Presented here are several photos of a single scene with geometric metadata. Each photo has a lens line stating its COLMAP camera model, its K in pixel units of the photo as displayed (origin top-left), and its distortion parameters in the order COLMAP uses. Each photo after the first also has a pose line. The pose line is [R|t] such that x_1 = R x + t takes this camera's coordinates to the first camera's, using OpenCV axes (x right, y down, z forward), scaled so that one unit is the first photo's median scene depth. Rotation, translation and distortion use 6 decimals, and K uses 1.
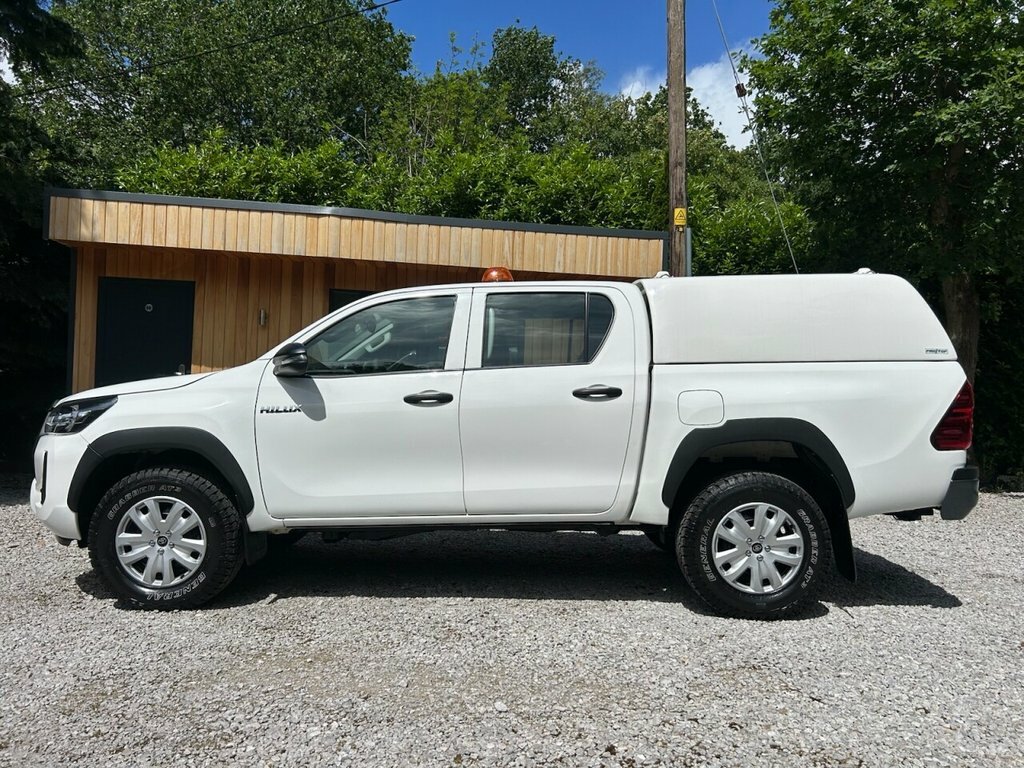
lens RADIAL K [[773.1, 0, 515.0], [0, 773.1, 400.2], [0, 0, 1]] dist [0.010811, -0.001335]
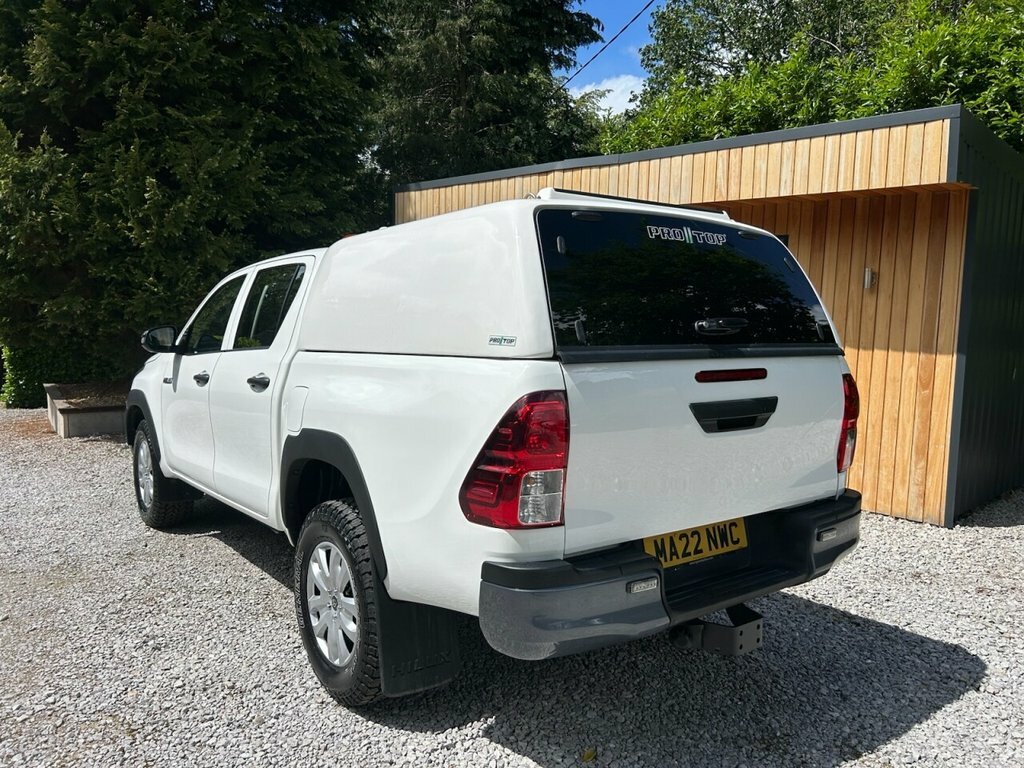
lens RADIAL K [[790.8, 0, 512.0], [0, 790.8, 384.0], [0, 0, 1]] dist [0.001392, 0.001085]
pose [[0.595667, 0.057811, -0.801148, 0.555617], [-0.009443, 0.997842, 0.064984, -0.038583], [0.803176, -0.031144, 0.594928, 0.377523]]
